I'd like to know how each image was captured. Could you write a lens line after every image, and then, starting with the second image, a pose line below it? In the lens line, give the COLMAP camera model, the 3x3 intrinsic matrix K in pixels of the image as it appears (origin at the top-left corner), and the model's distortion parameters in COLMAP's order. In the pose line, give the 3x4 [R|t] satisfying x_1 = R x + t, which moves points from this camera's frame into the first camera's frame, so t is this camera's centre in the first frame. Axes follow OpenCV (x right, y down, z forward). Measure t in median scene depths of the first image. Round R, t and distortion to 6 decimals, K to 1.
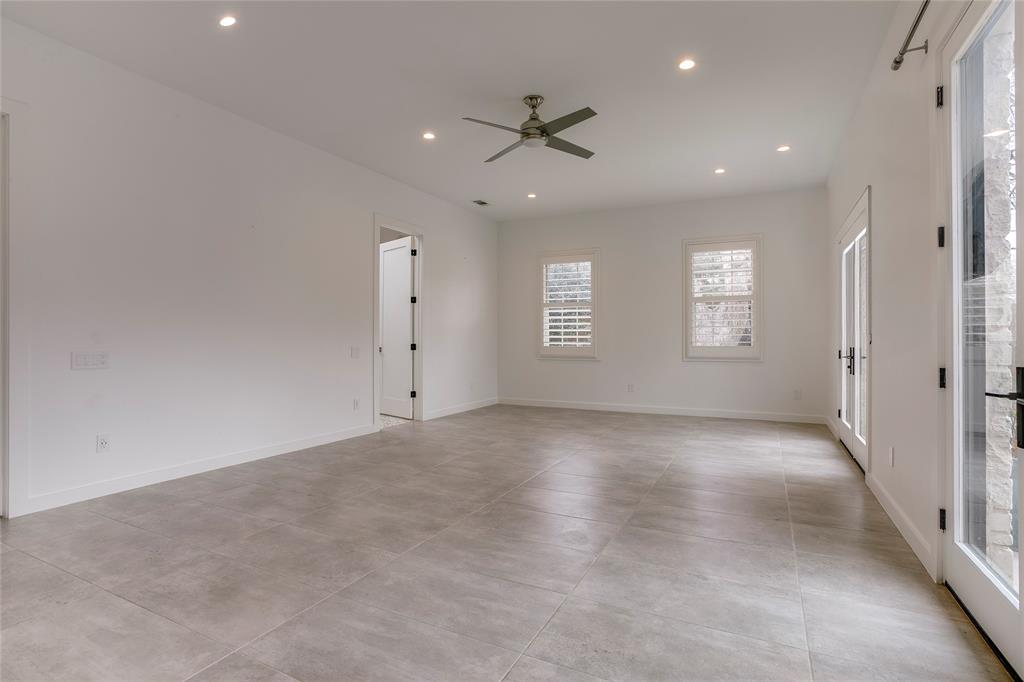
lens RADIAL K [[493.6, 0, 512.0], [0, 493.6, 341.0], [0, 0, 1]] dist [-0.054369, -0.000010]
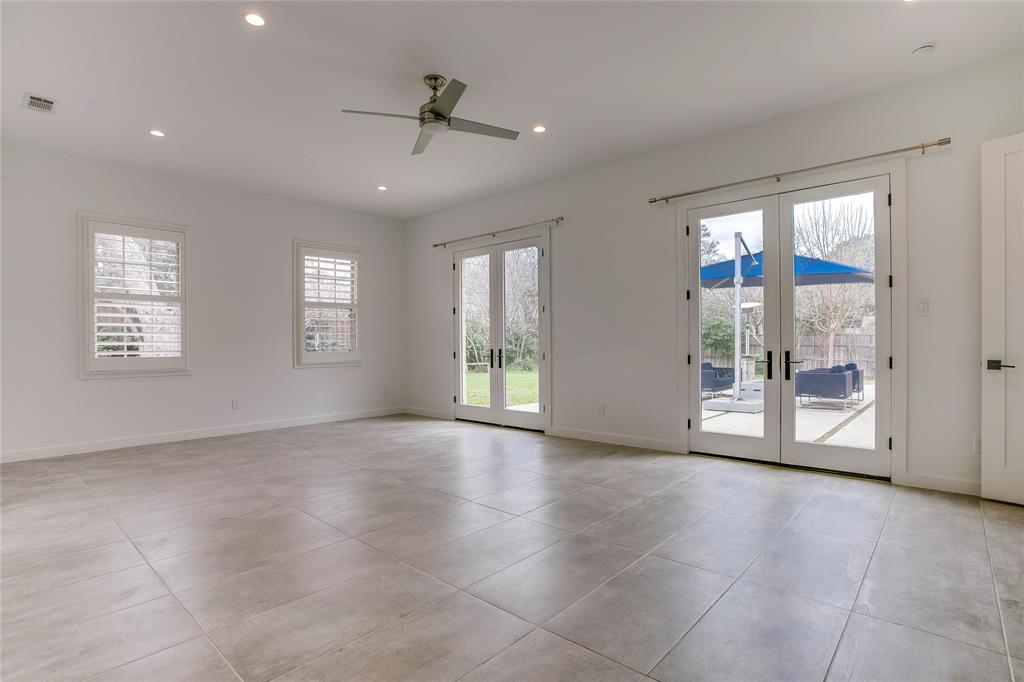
lens RADIAL K [[505.5, 0, 504.3], [0, 505.5, 350.5], [0, 0, 1]] dist [-0.040339, 0.030358]
pose [[0.280668, -0.018561, 0.959625, -0.474558], [0.012100, 0.999802, 0.015799, -0.004374], [-0.959729, 0.007177, 0.280837, 0.355856]]
